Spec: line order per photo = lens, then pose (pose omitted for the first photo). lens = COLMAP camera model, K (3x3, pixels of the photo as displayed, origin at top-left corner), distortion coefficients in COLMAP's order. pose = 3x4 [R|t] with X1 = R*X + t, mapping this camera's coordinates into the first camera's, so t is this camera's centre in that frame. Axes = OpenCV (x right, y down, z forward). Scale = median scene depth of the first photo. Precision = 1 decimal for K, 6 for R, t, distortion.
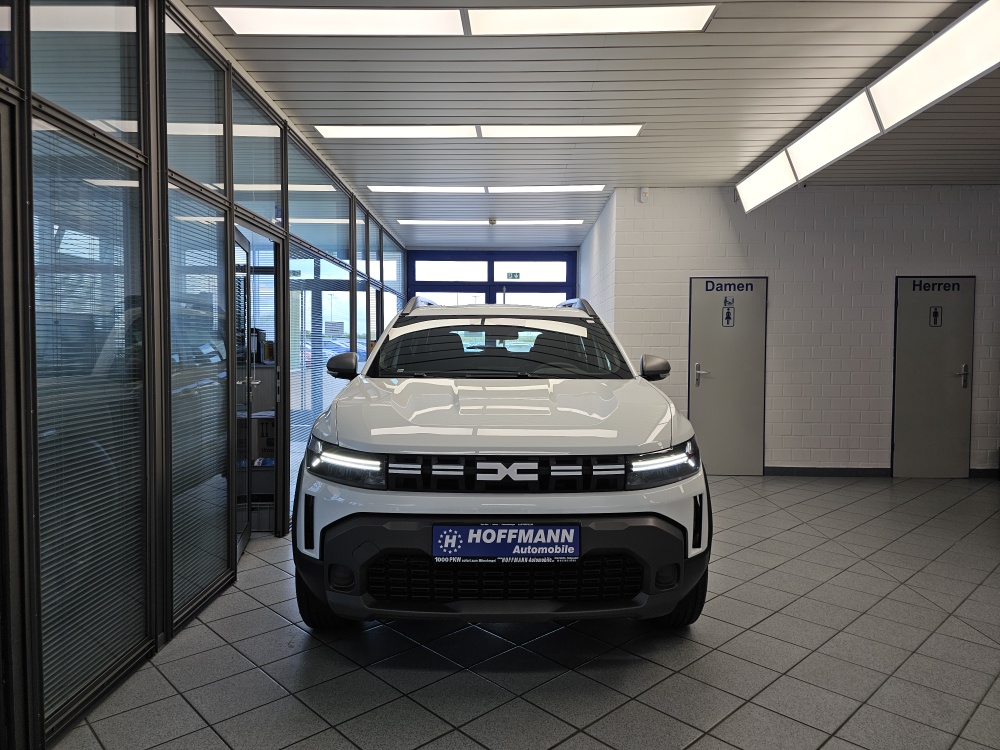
lens RADIAL K [[675.8, 0, 499.5], [0, 675.8, 367.0], [0, 0, 1]] dist [0.065275, -0.058818]
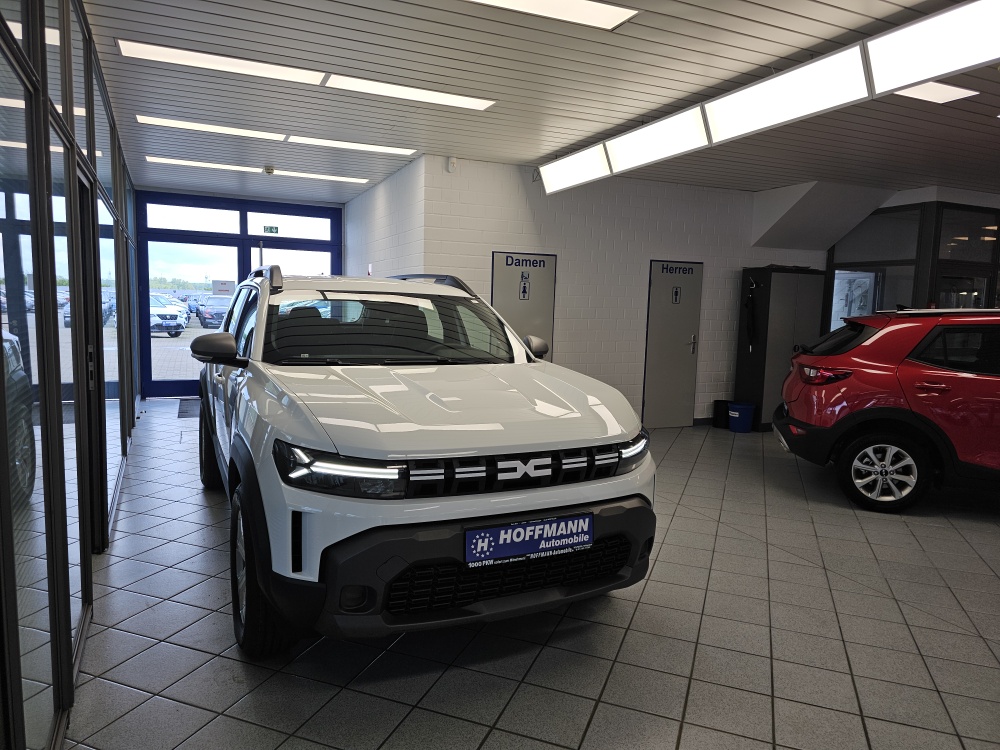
lens RADIAL K [[675.7, 0, 494.5], [0, 675.7, 374.6], [0, 0, 1]] dist [0.091294, -0.090819]
pose [[0.903977, -0.024231, 0.426895, -0.453794], [-0.009493, 0.997010, 0.076694, -0.061097], [-0.427477, -0.073381, 0.901043, 0.124192]]
